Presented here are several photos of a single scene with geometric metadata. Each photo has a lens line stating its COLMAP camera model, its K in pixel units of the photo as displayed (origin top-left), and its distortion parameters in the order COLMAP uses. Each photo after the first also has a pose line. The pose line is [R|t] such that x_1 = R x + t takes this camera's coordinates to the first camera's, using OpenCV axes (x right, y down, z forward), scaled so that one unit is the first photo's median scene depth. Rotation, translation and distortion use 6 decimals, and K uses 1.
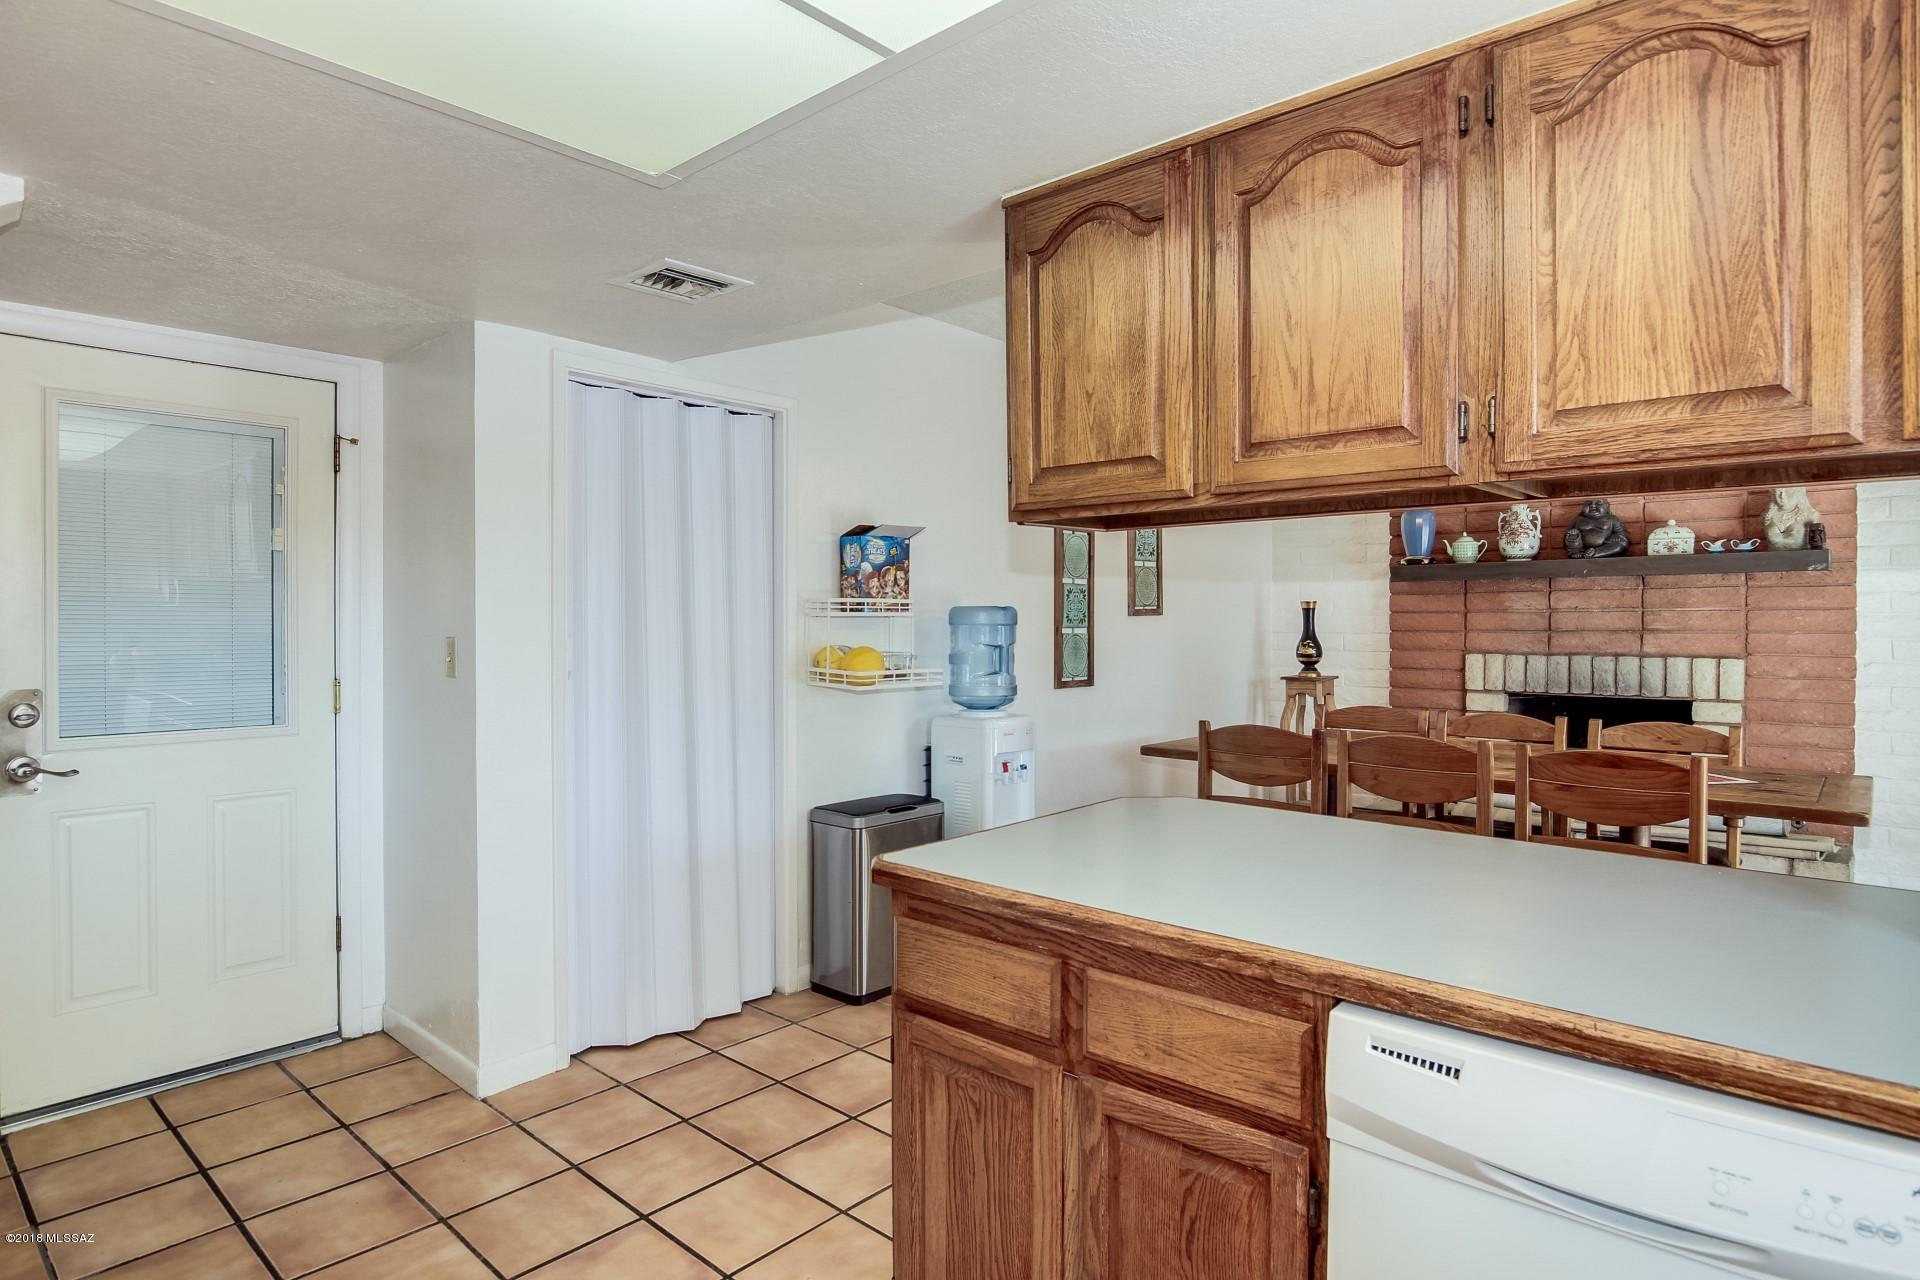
lens RADIAL K [[1063.0, 0, 960.0], [0, 1063.0, 640.0], [0, 0, 1]] dist [-0.016728, 0.009680]
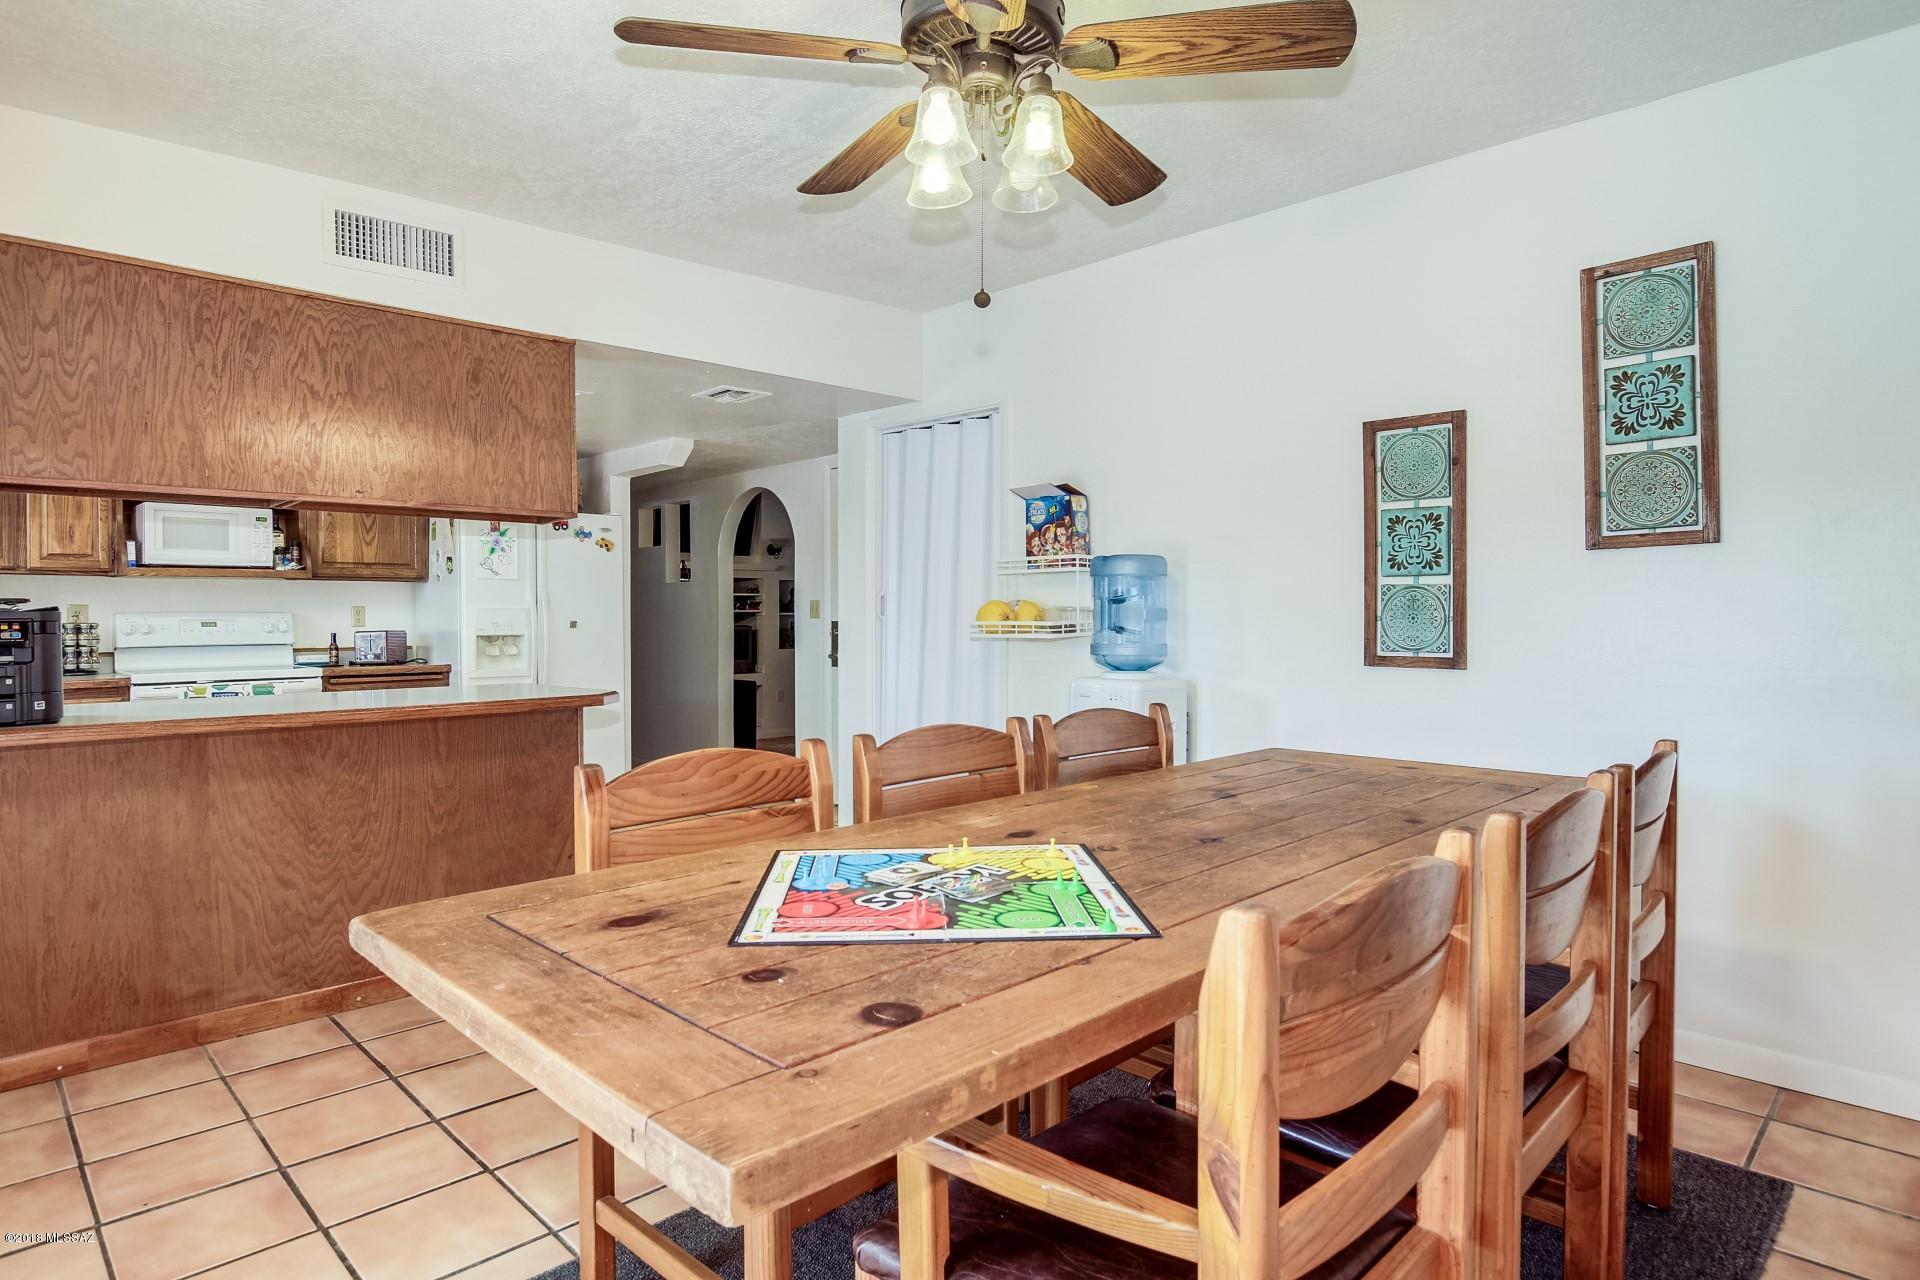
lens RADIAL K [[1063.0, 0, 960.0], [0, 1063.0, 640.0], [0, 0, 1]] dist [-0.016728, 0.009680]
pose [[-0.042498, 0.025106, -0.998781, 0.972006], [-0.009627, 0.999628, 0.025537, 0.018003], [0.999050, 0.010701, -0.042240, 0.949081]]
